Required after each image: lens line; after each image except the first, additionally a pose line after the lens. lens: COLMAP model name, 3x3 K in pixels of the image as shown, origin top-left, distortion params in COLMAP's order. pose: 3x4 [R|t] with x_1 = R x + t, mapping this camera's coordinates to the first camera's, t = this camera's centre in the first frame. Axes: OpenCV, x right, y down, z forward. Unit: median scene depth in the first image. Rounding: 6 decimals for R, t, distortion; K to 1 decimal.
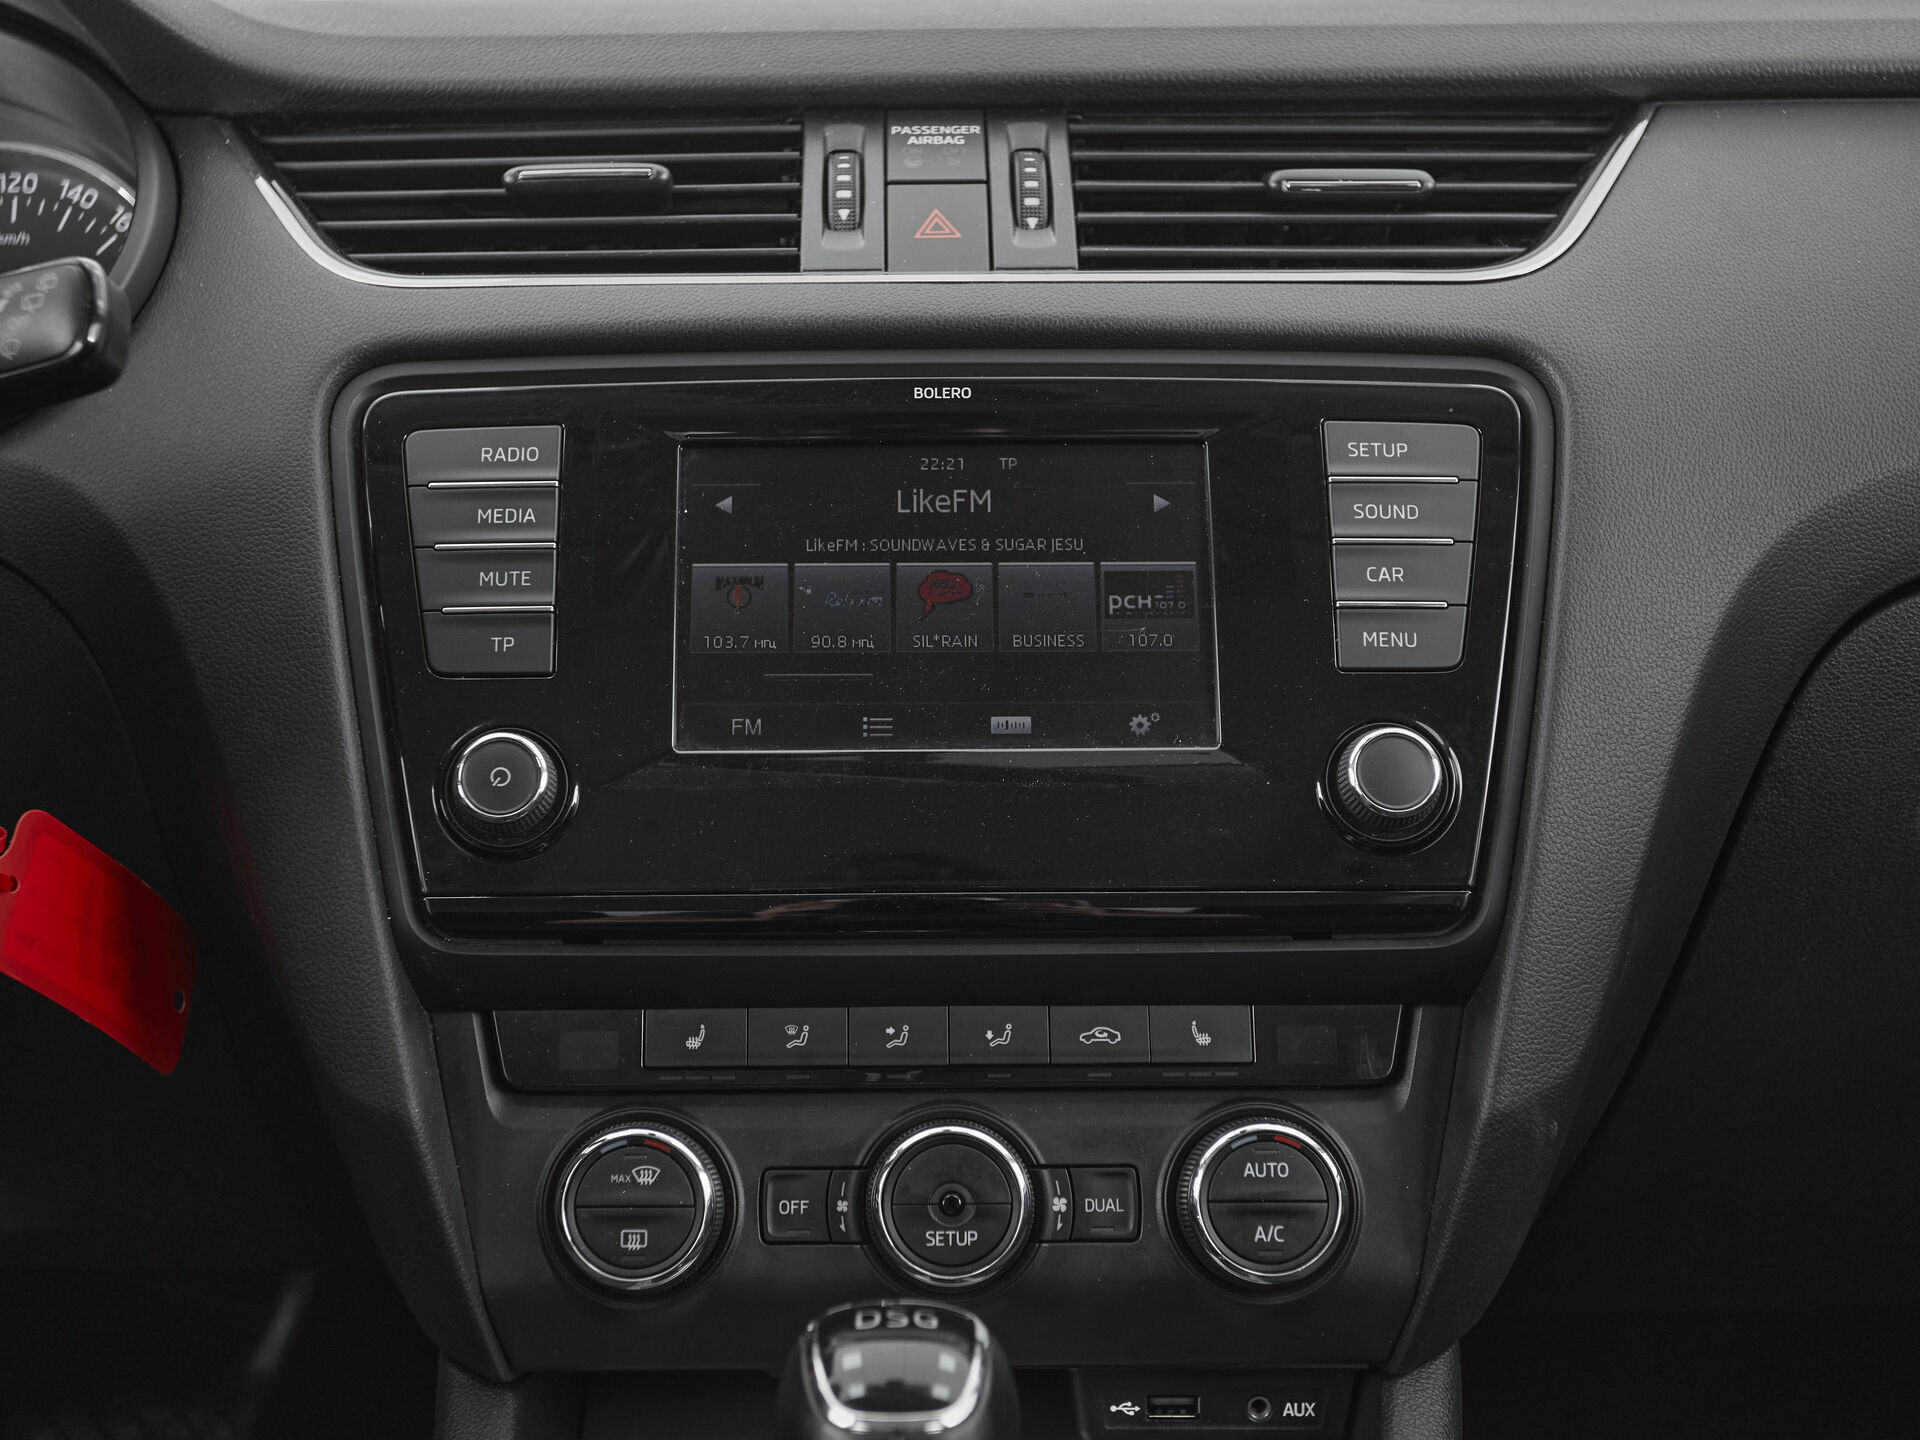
lens RADIAL K [[2323.4, 0, 908.3], [0, 2323.4, 723.5], [0, 0, 1]] dist [0.012147, 0.055435]
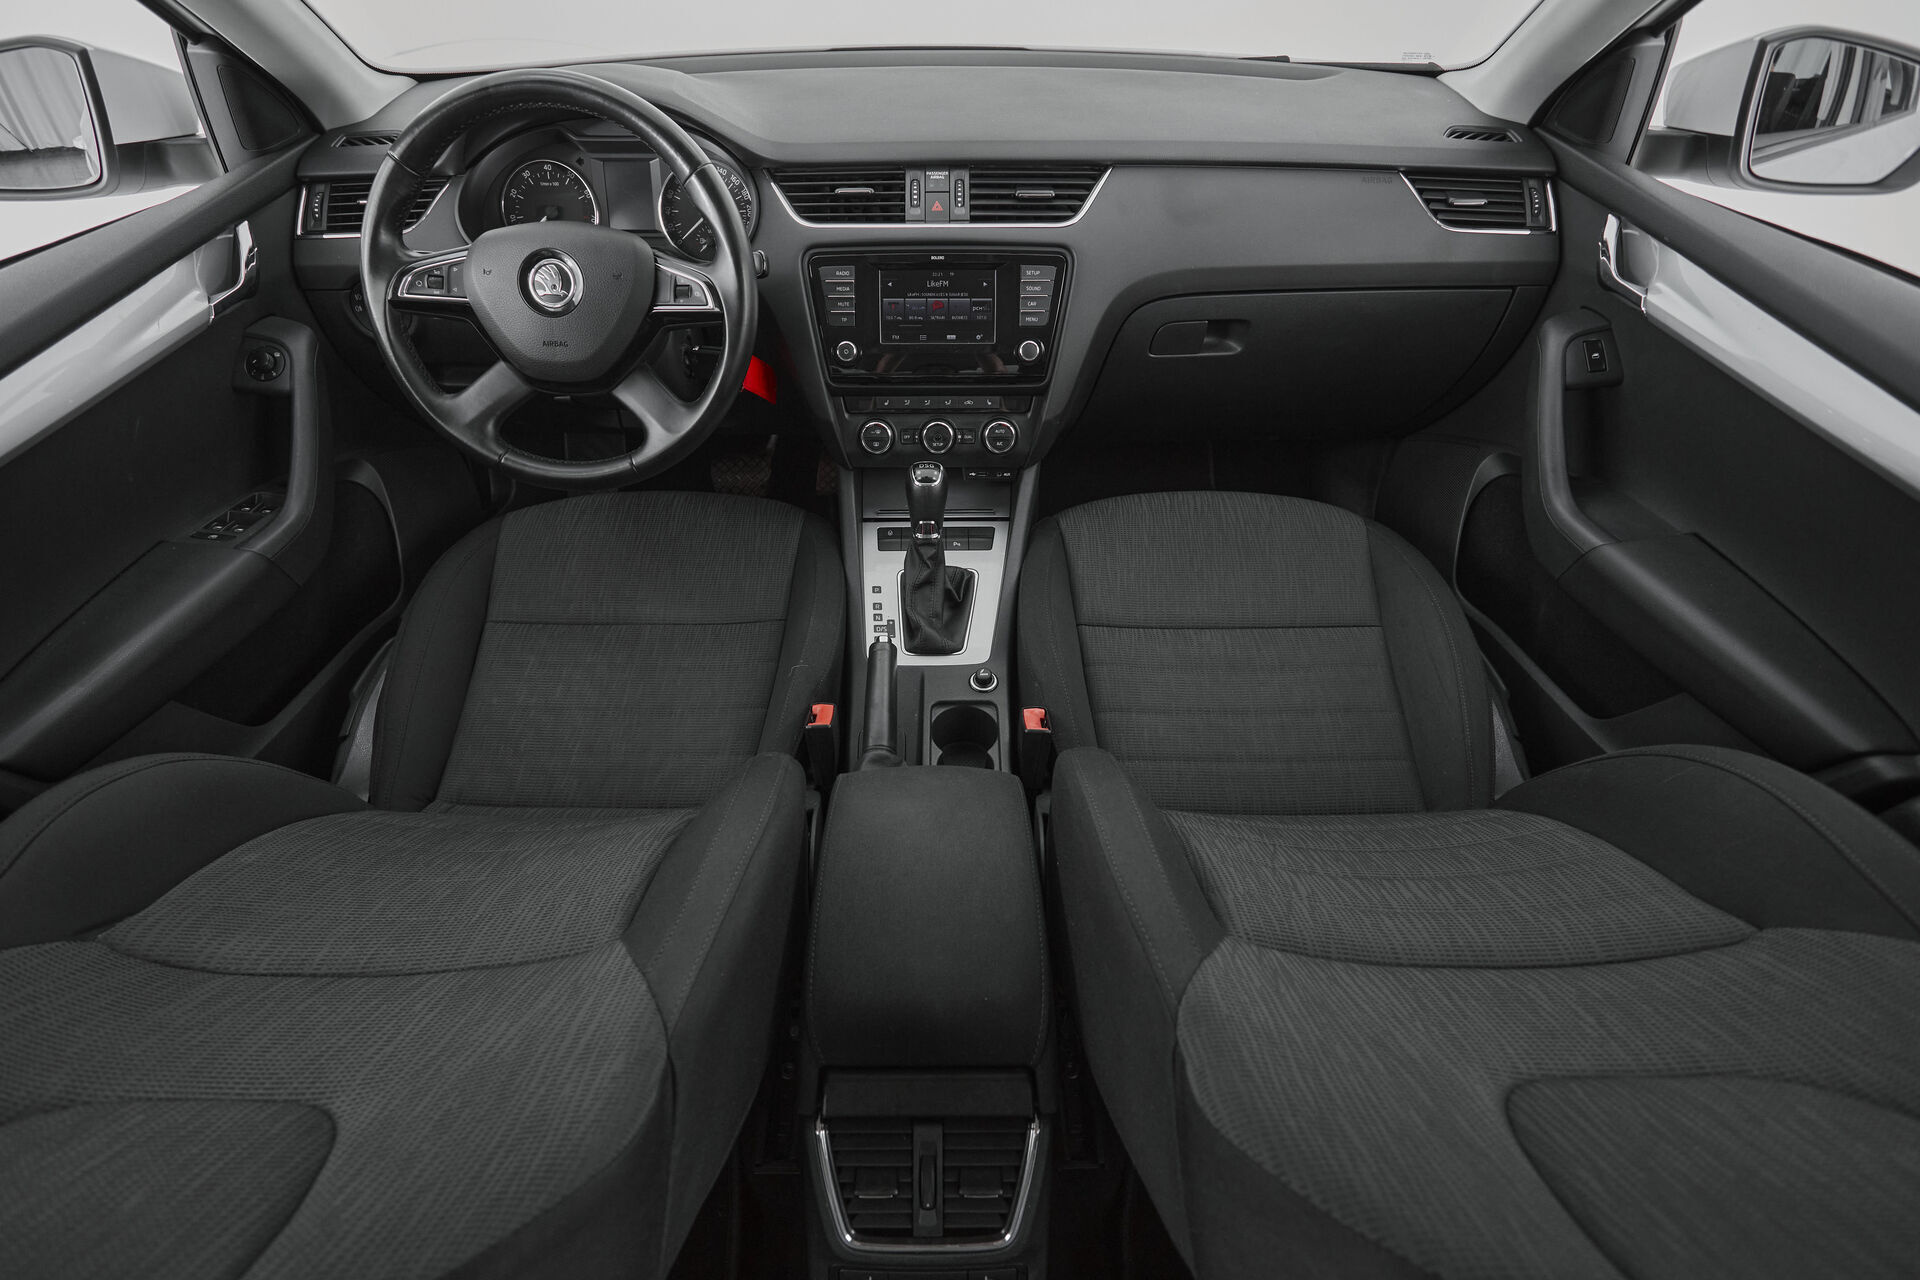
lens RADIAL K [[960.9, 0, 942.1], [0, 960.9, 668.6], [0, 0, 1]] dist [-0.000160, -0.000877]
pose [[0.999979, 0.006522, 0.000002, 0.029755], [-0.005586, 0.856276, 0.516489, -0.434985], [0.003366, -0.516478, 0.856294, -1.036526]]
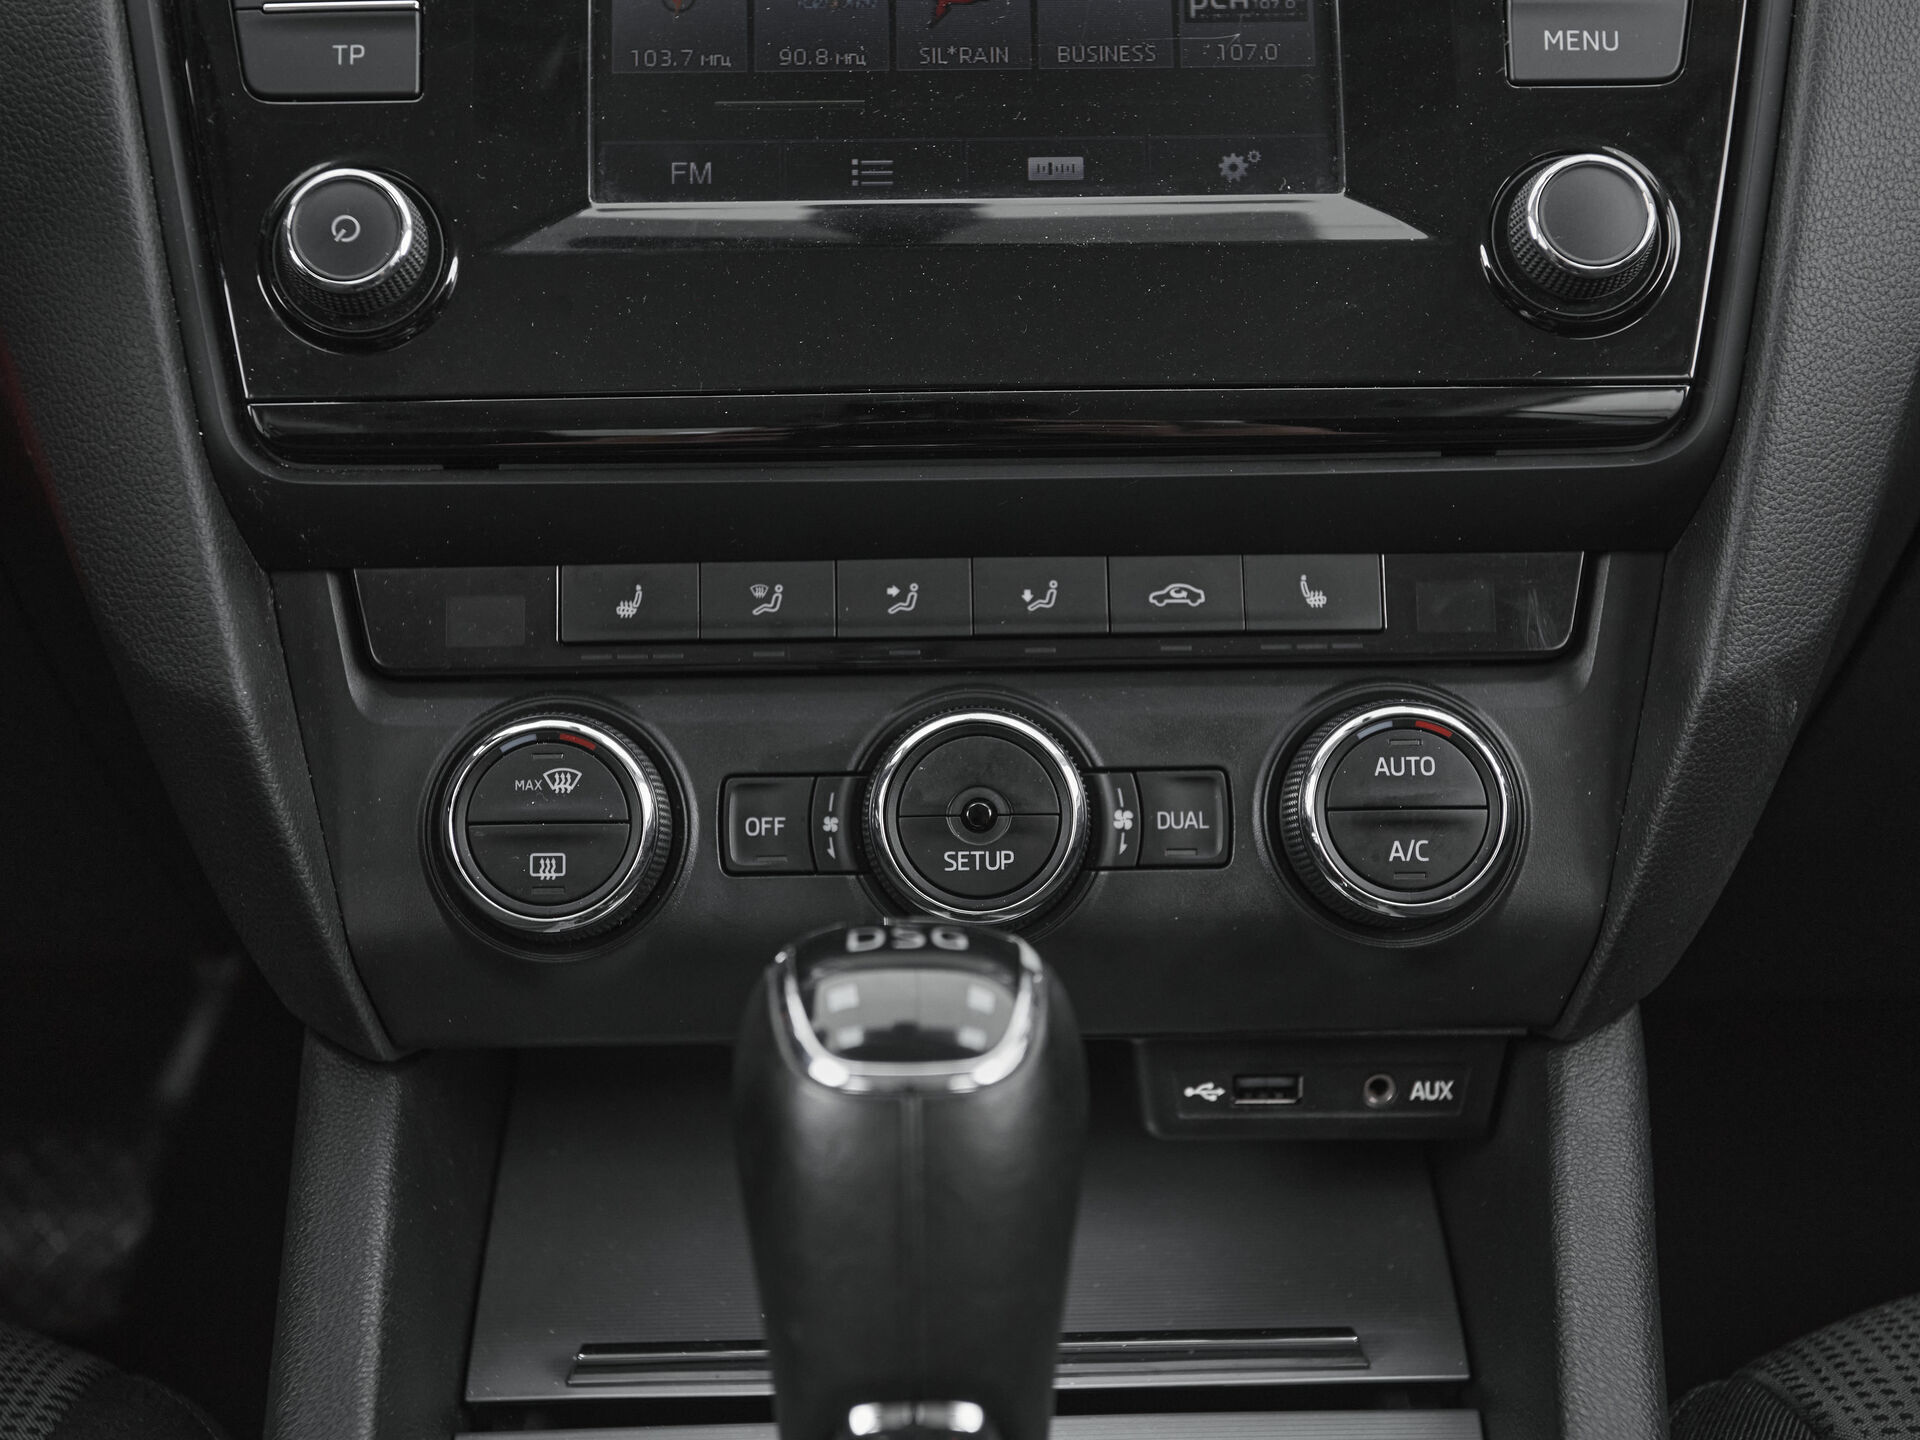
lens RADIAL K [[2336.8, 0, 924.1], [0, 2336.8, 718.0], [0, 0, 1]] dist [-0.010652, 0.155952]
pose [[0.999936, -0.008307, 0.007721, -0.003962], [0.007529, 0.995365, 0.095878, 0.101374], [-0.008482, -0.095814, 0.995363, 0.257401]]
